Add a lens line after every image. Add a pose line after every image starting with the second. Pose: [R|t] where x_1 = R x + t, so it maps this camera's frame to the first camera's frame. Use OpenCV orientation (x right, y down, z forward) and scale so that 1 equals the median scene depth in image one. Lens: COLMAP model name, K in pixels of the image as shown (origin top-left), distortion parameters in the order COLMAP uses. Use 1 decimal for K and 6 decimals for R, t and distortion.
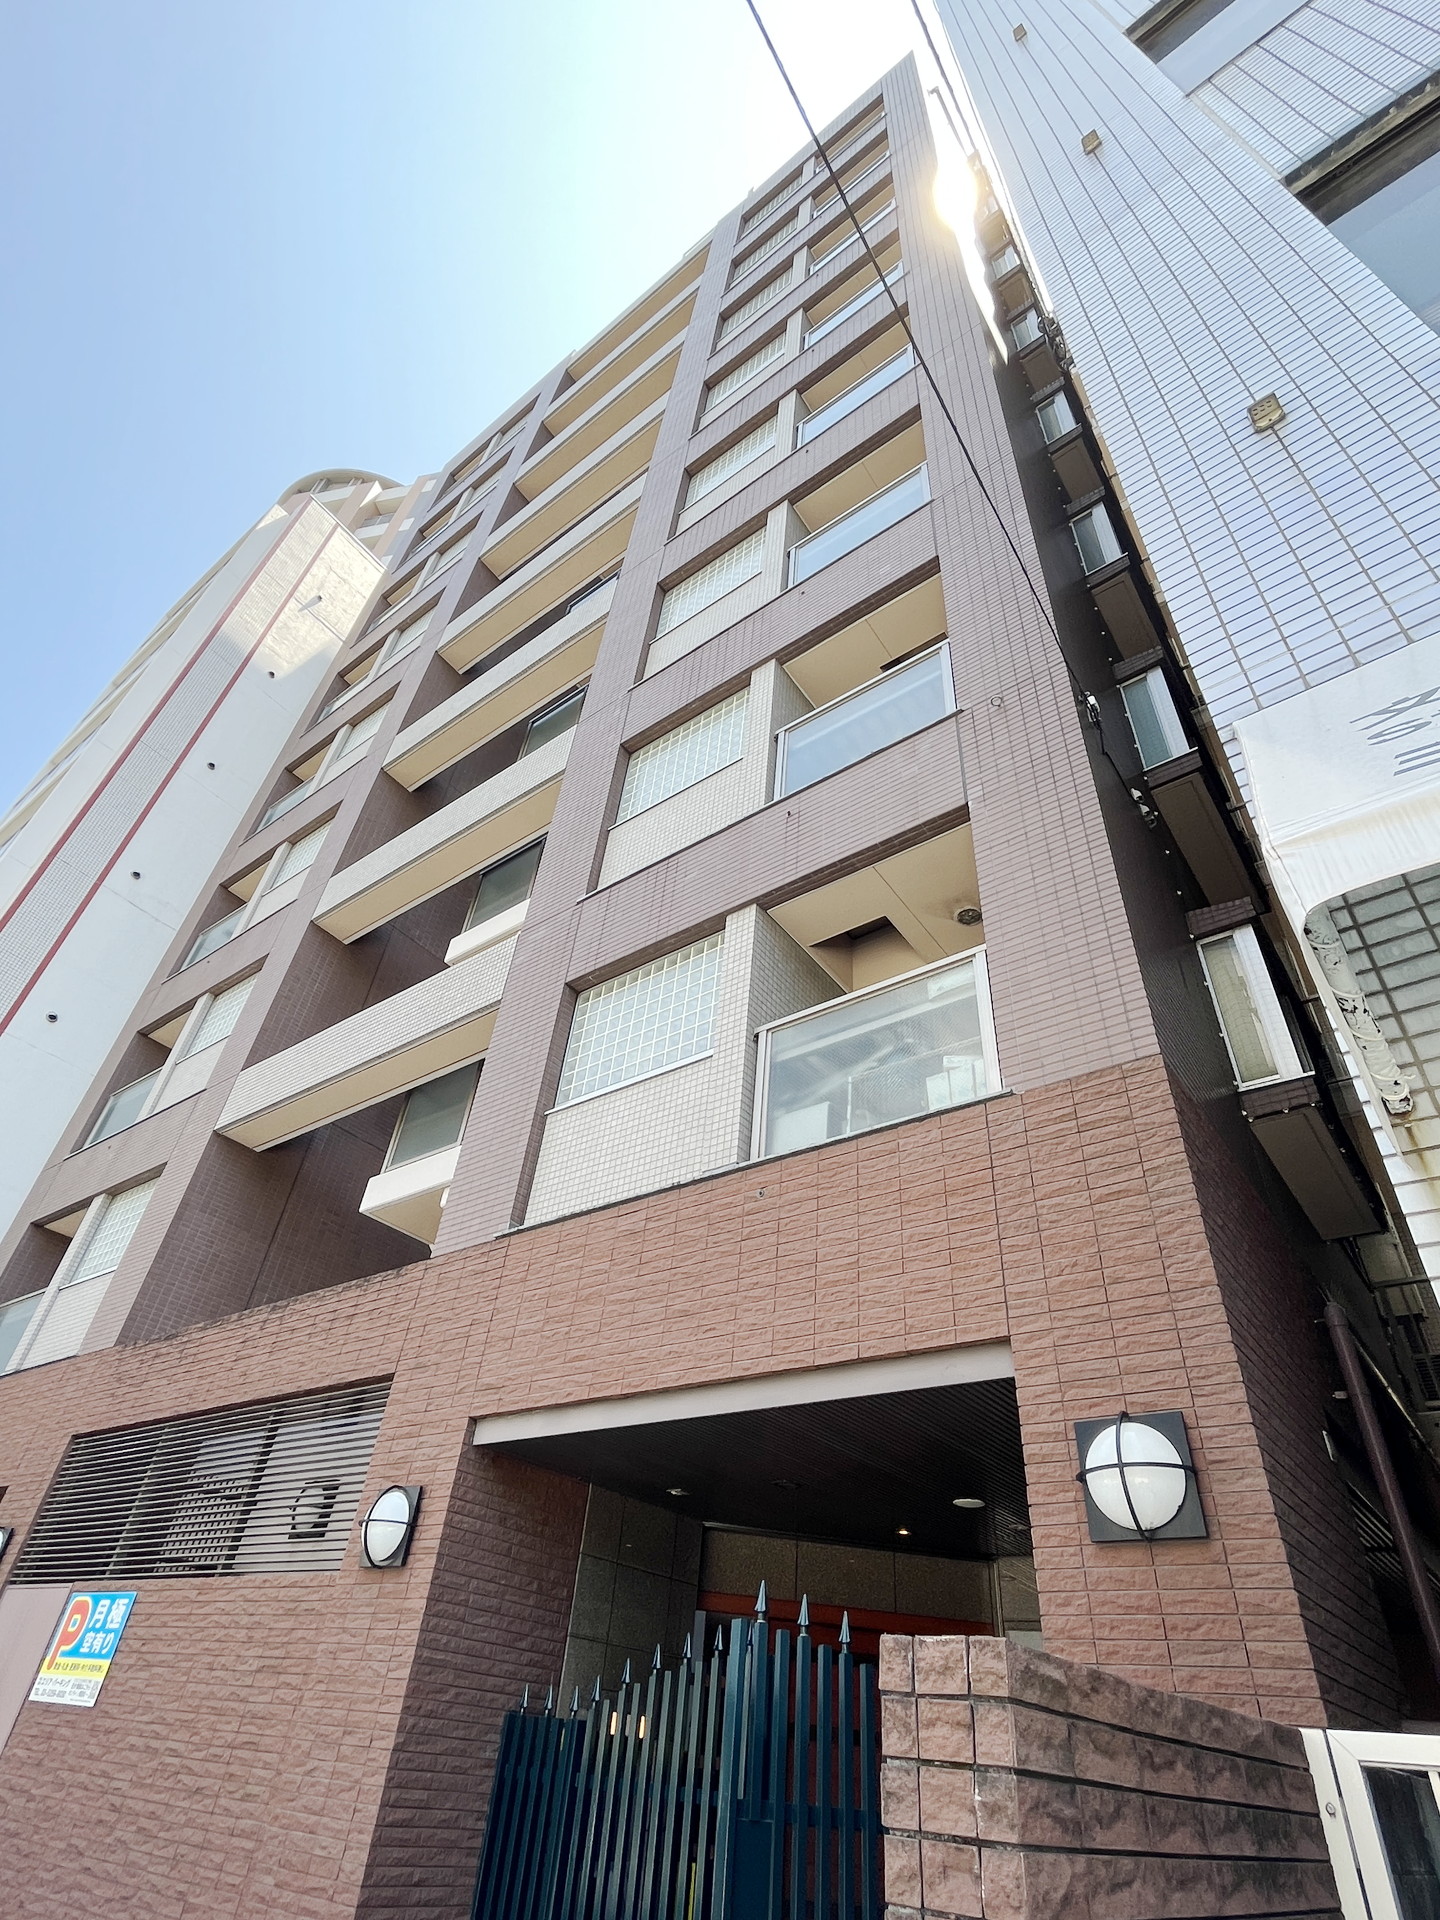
lens RADIAL K [[985.2, 0, 731.3], [0, 985.2, 947.2], [0, 0, 1]] dist [-0.004031, 0.000773]
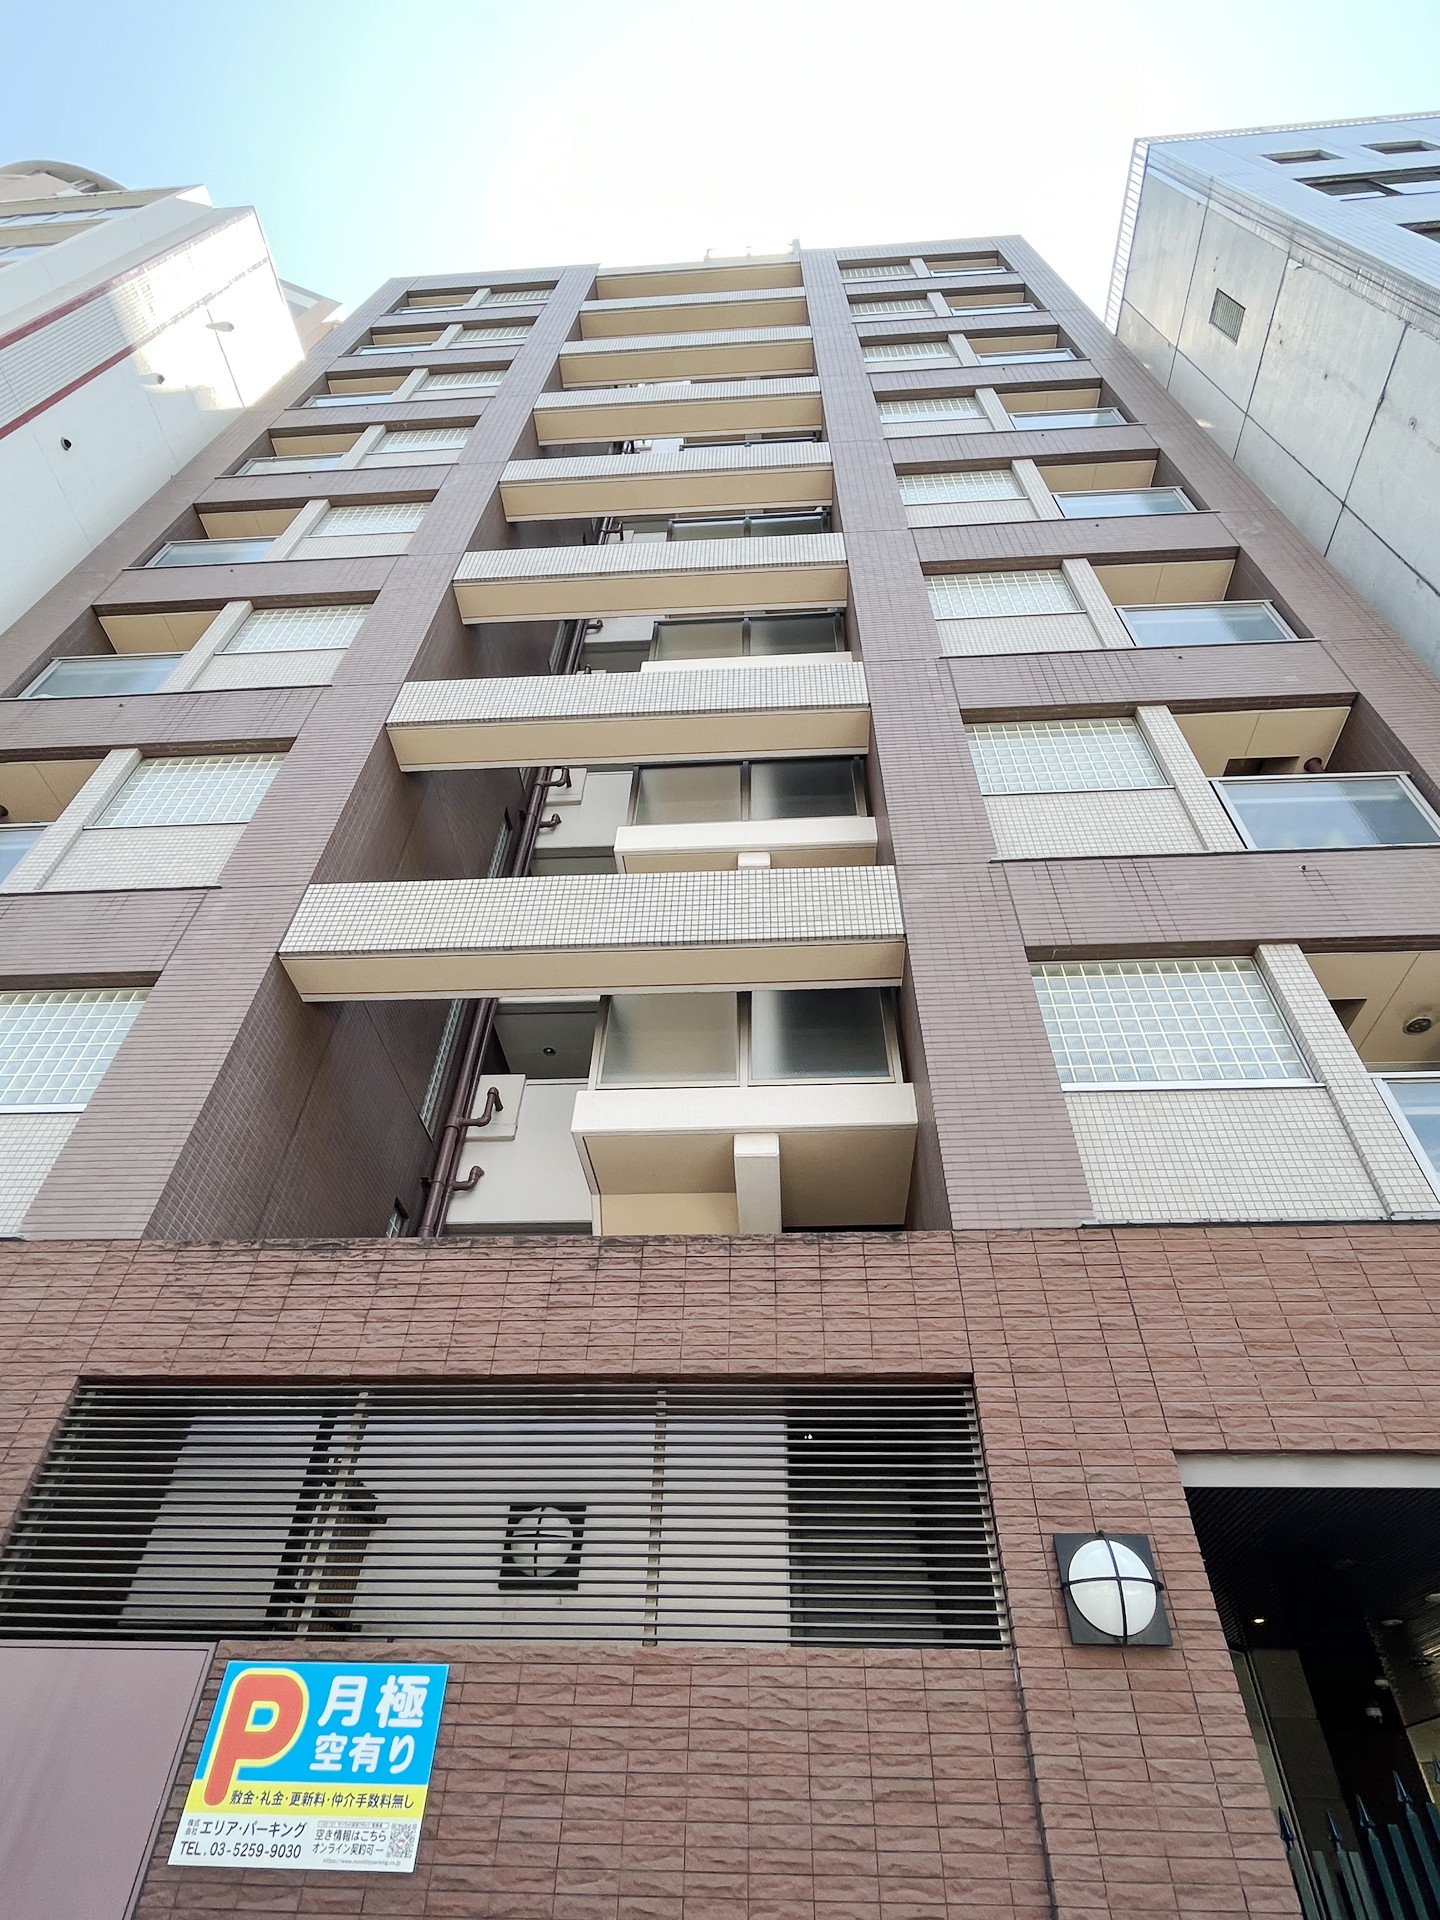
lens RADIAL K [[1006.6, 0, 720.0], [0, 1006.6, 960.0], [0, 0, 1]] dist [-0.000727, 0.000289]
pose [[0.835110, 0.345991, 0.427647, -0.869423], [-0.321082, 0.937841, -0.131758, 0.283368], [-0.446652, -0.027277, 0.894292, 0.392697]]
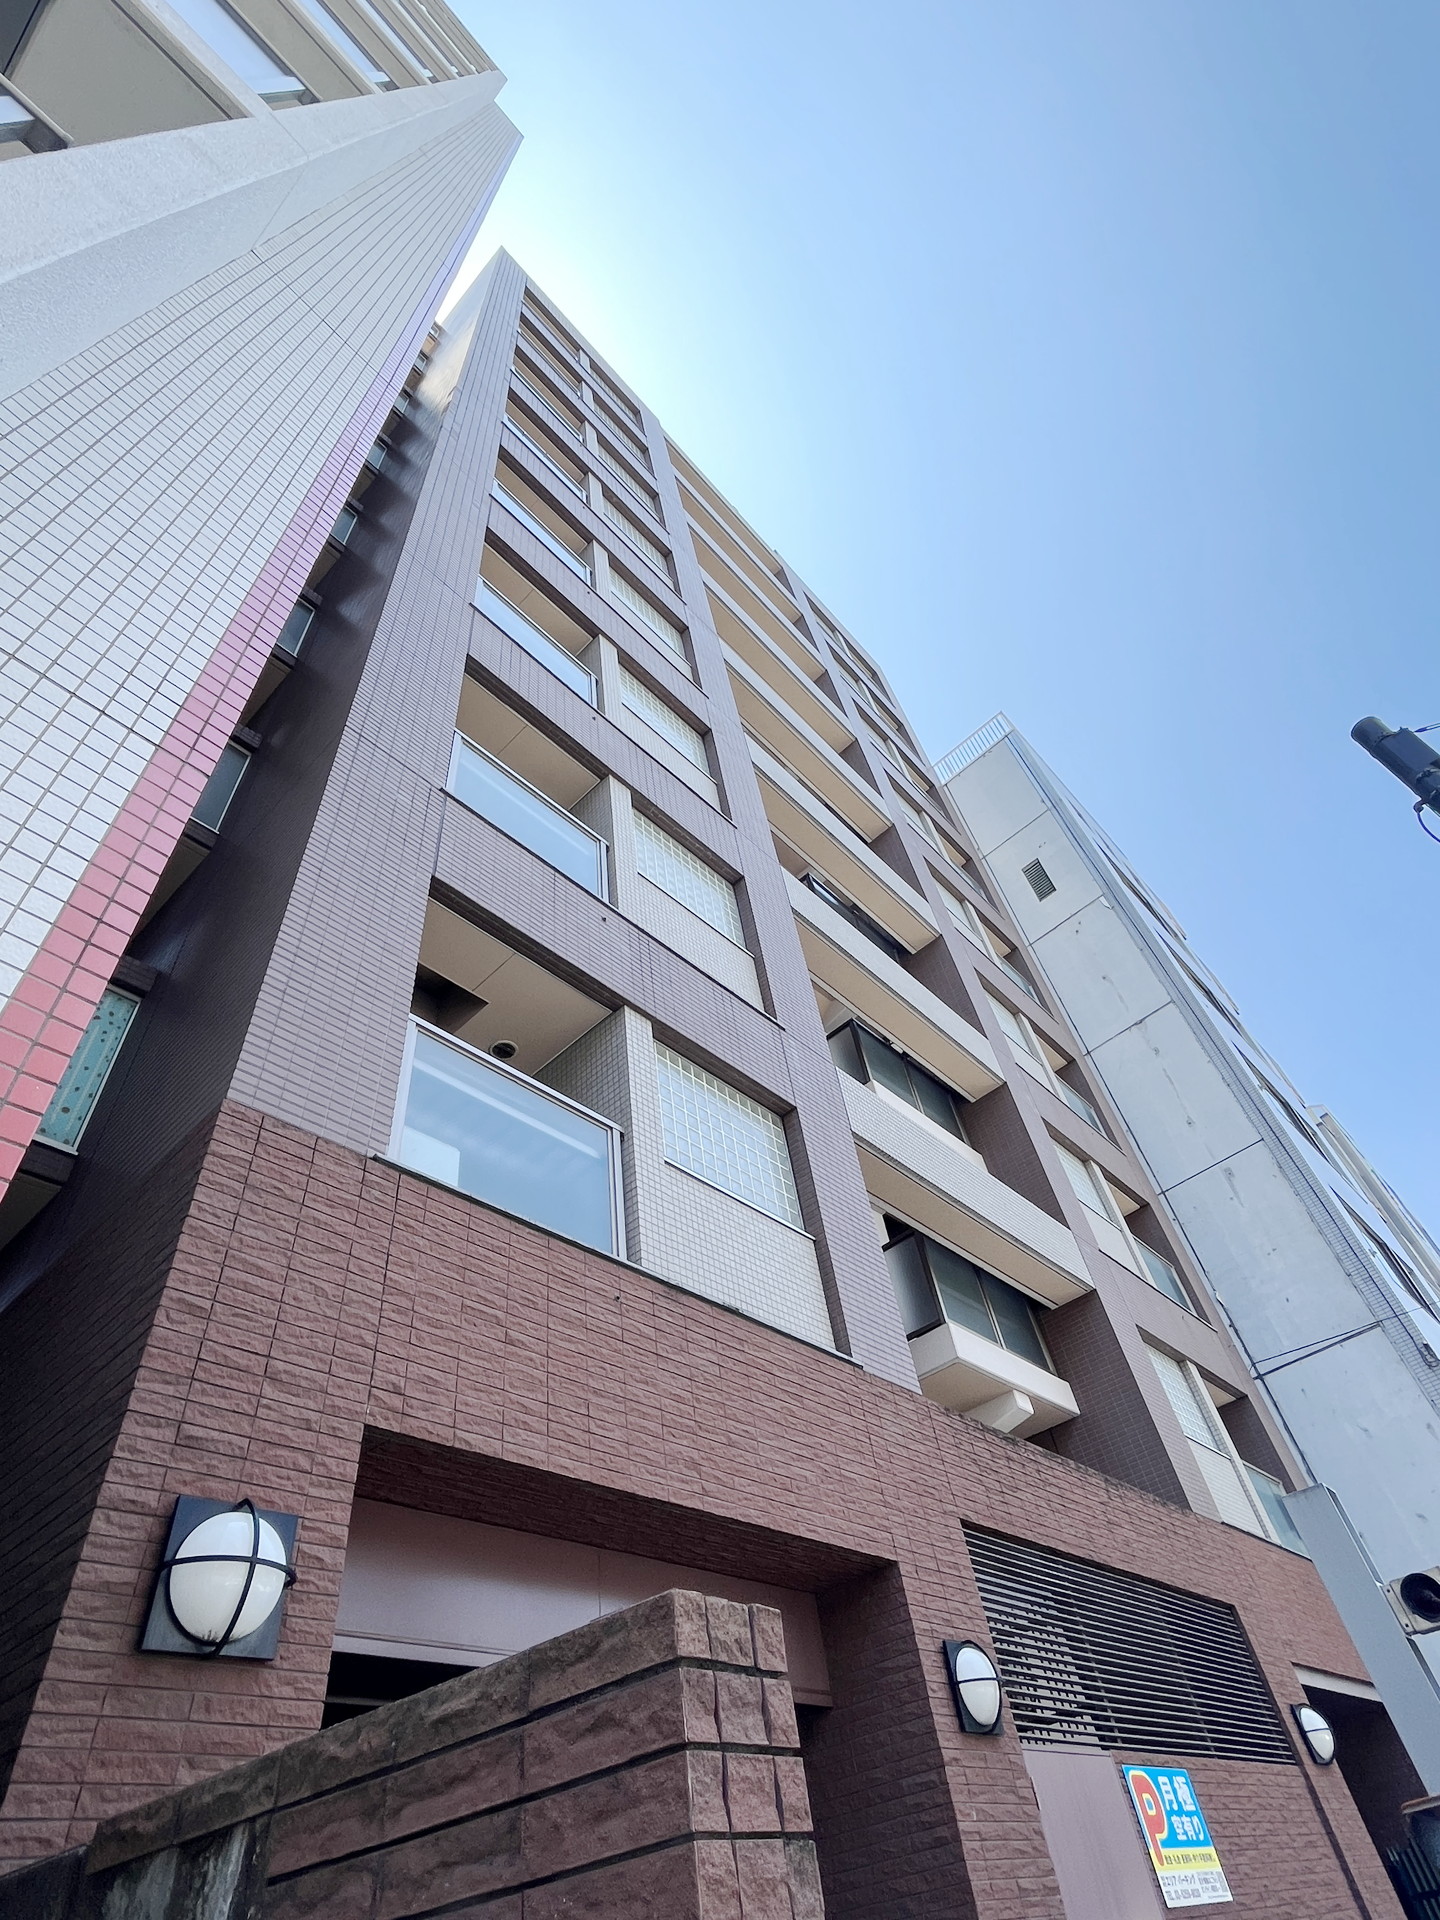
lens RADIAL K [[985.2, 0, 731.3], [0, 985.2, 947.2], [0, 0, 1]] dist [-0.004031, 0.000773]
pose [[0.085760, 0.682489, 0.725847, -1.868496], [-0.532760, 0.647040, -0.545442, 0.888029], [-0.841910, -0.339925, 0.419093, 1.232870]]
